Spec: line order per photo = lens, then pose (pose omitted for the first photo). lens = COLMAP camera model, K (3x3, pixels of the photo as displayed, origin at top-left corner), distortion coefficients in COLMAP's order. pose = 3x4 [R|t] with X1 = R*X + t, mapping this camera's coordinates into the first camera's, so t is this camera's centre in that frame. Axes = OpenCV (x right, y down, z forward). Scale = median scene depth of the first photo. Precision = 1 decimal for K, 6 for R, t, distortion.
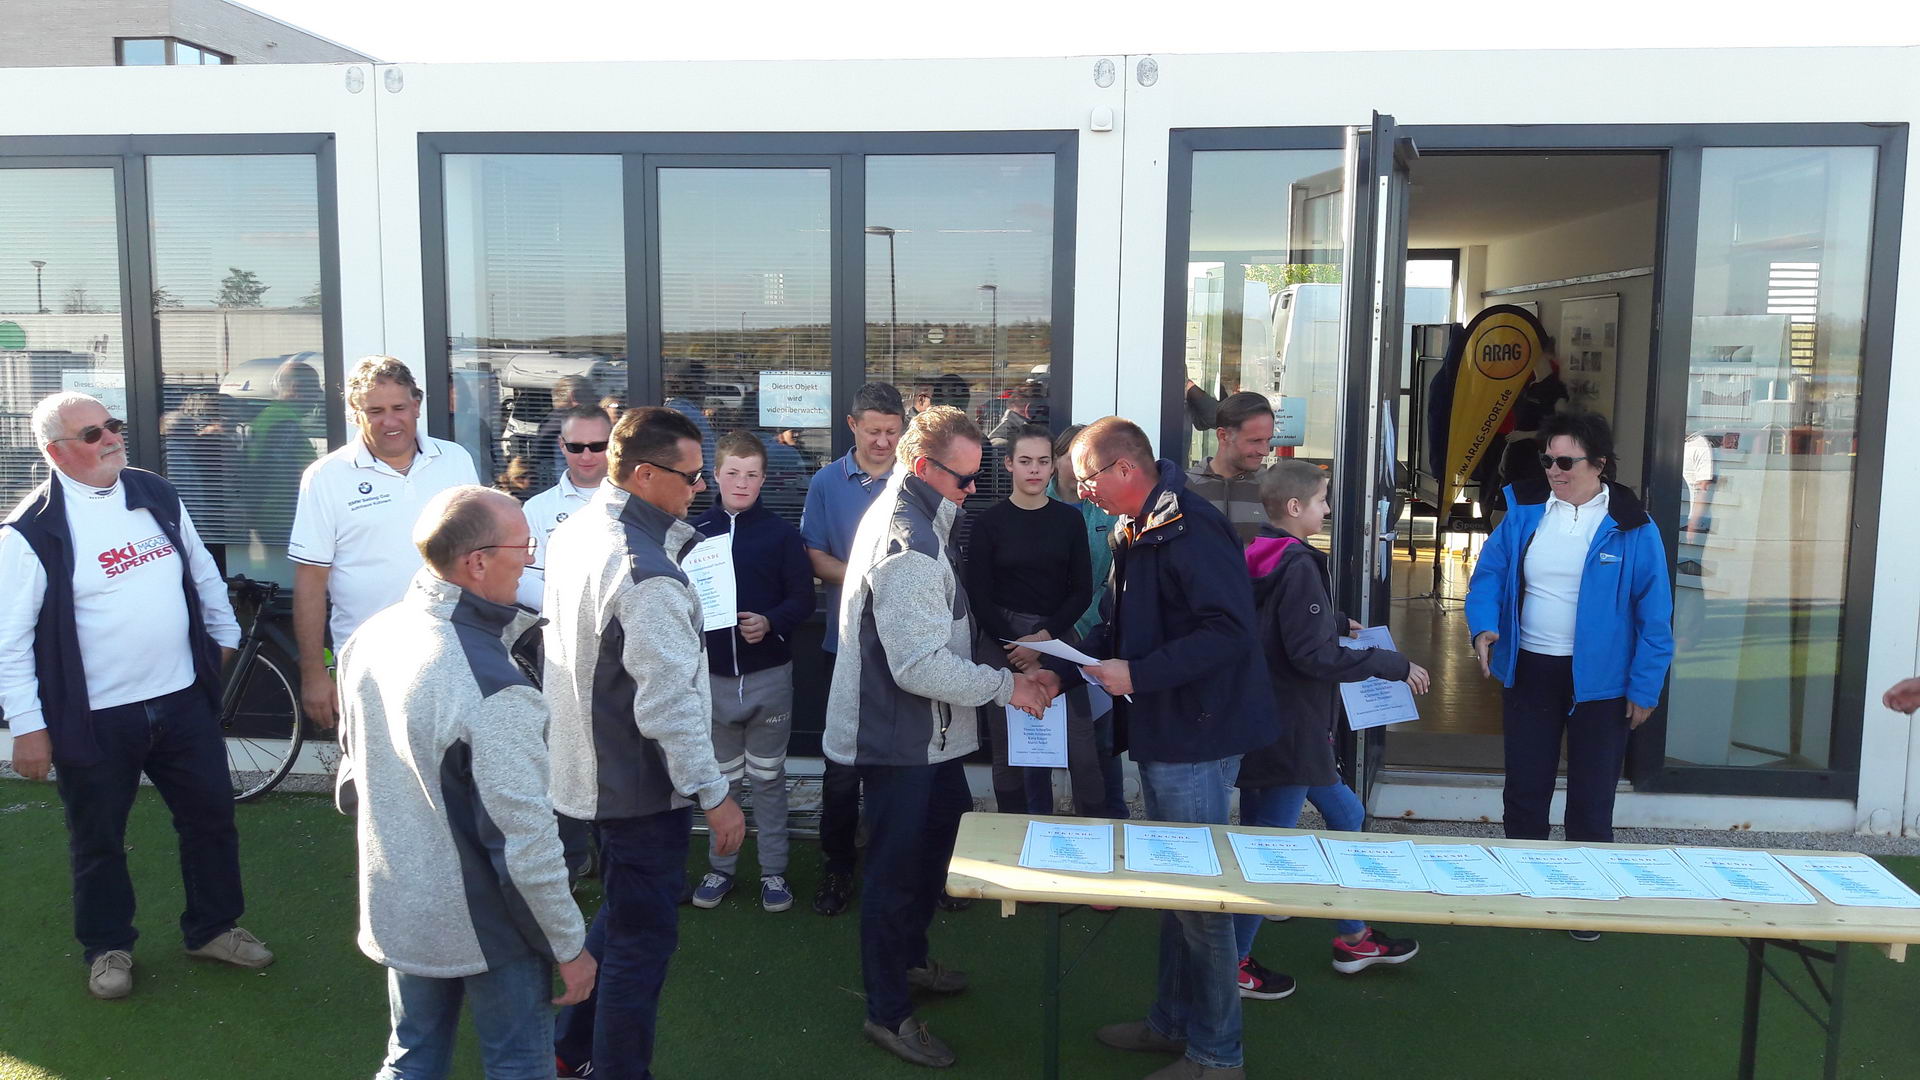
lens RADIAL K [[1569.3, 0, 957.6], [0, 1569.3, 527.1], [0, 0, 1]] dist [0.045589, -0.064190]
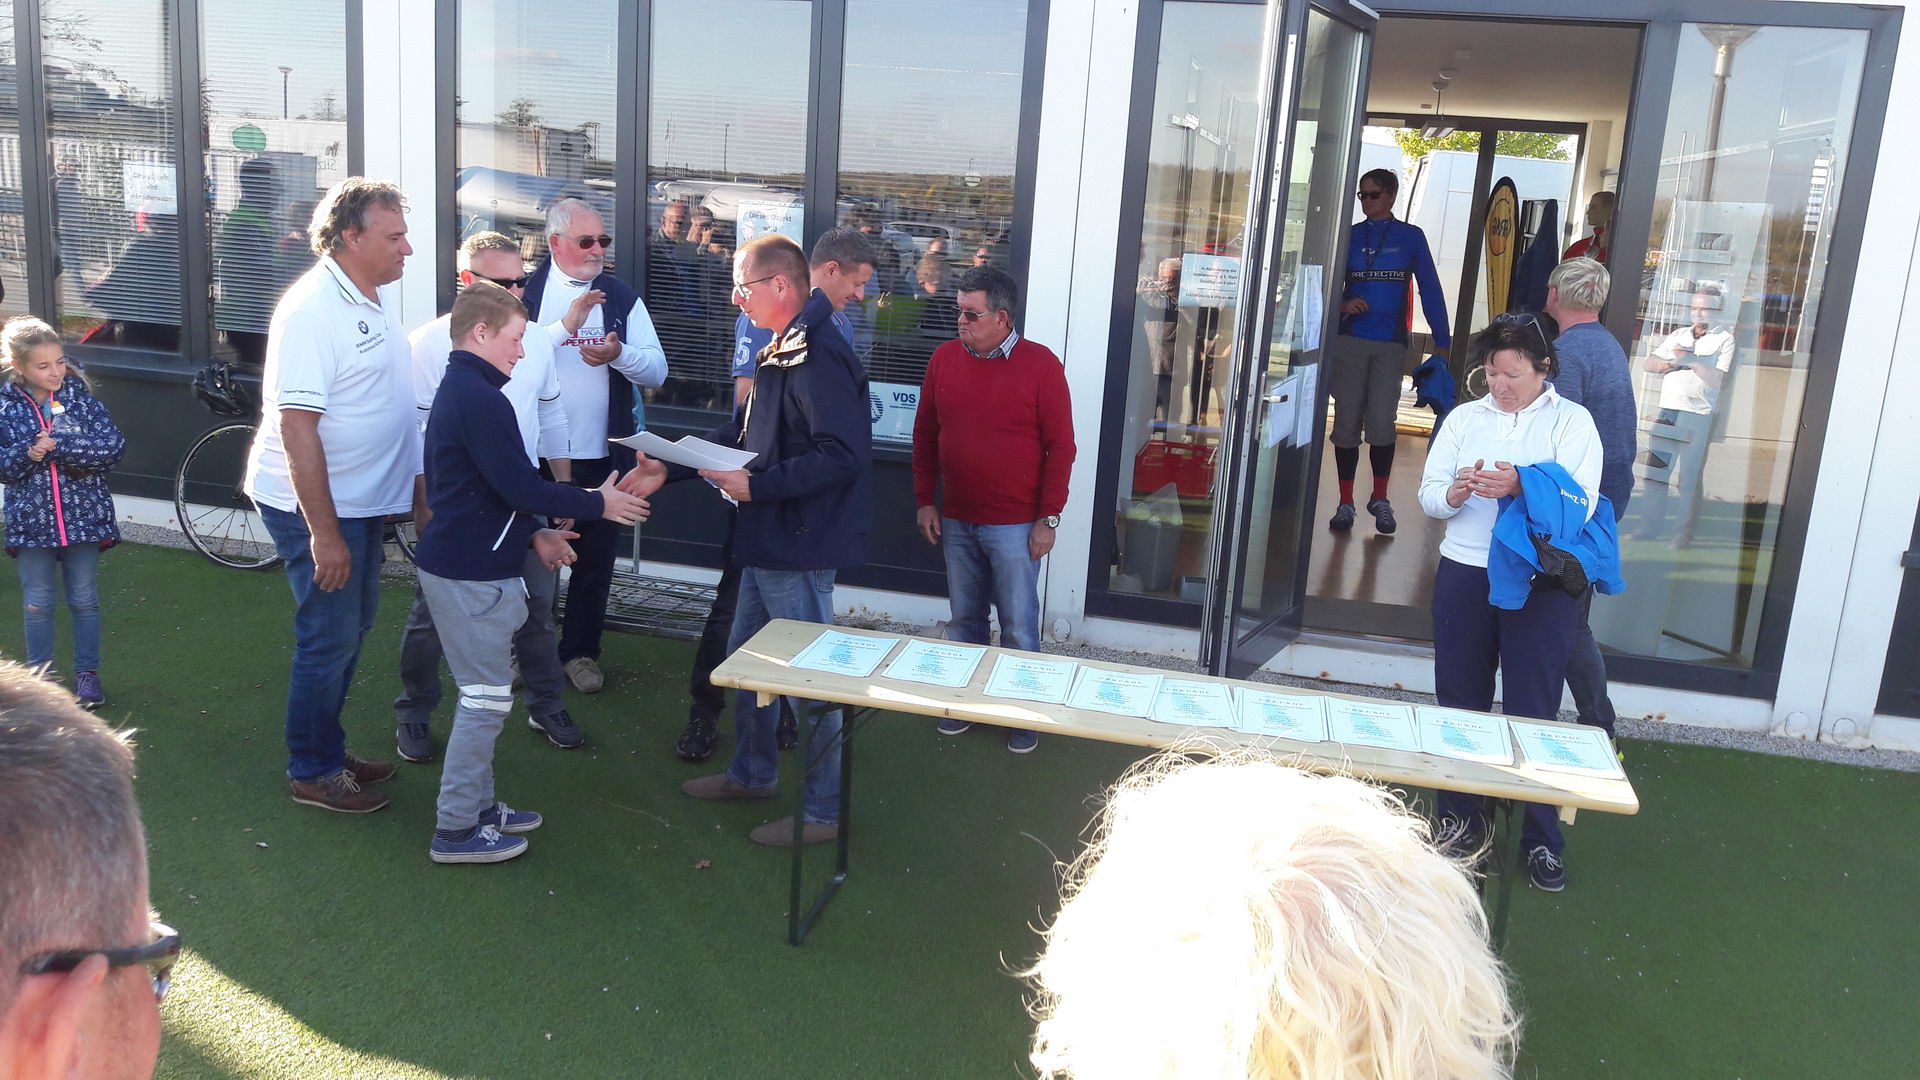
lens RADIAL K [[1568.7, 0, 994.6], [0, 1568.7, 569.0], [0, 0, 1]] dist [-0.006947, -0.003354]
pose [[0.989453, 0.087406, -0.115513, 0.176330], [-0.073219, 0.989848, 0.121816, 0.004592], [0.124988, -0.112074, 0.985808, -0.029649]]
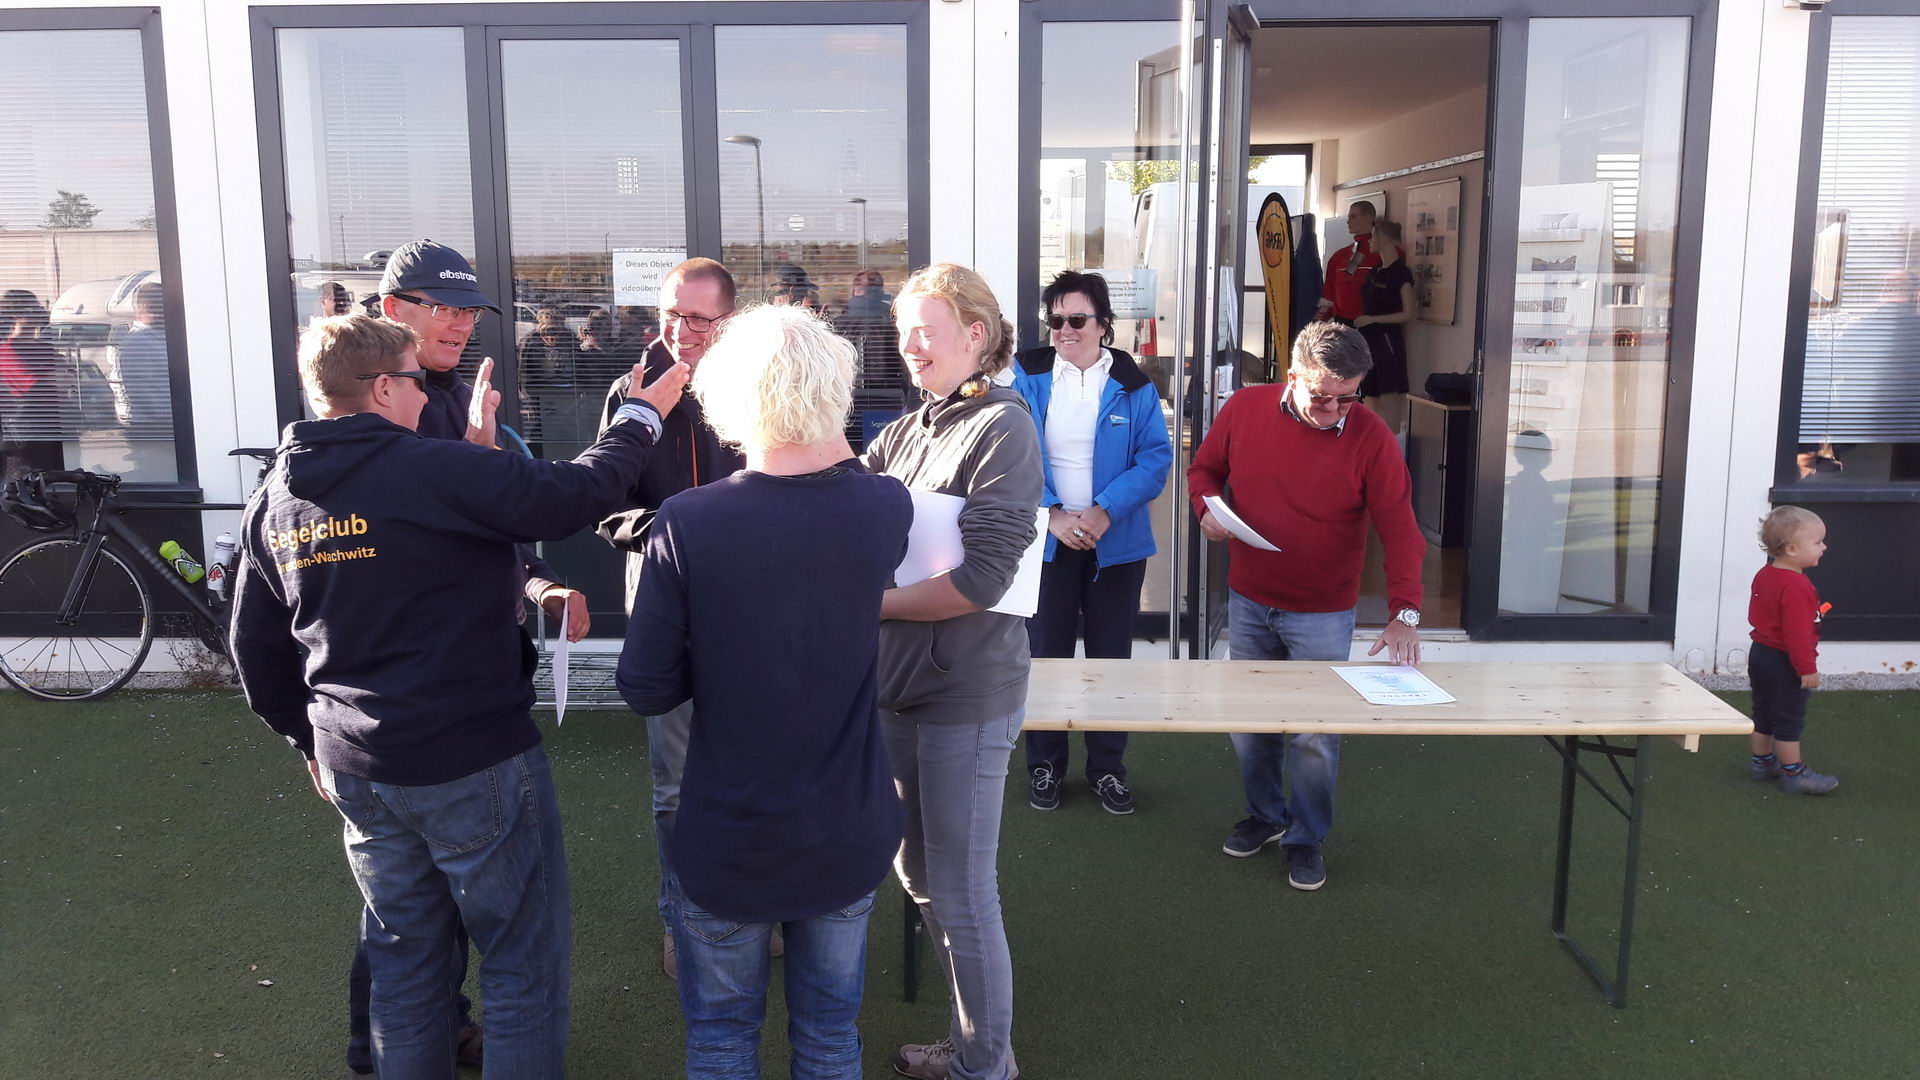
lens RADIAL K [[1569.3, 0, 957.6], [0, 1569.3, 527.1], [0, 0, 1]] dist [0.045589, -0.064190]
pose [[0.996676, -0.024061, 0.077838, 0.008709], [0.020378, 0.998650, 0.047777, 0.032960], [-0.078883, -0.046032, 0.995821, -0.013900]]
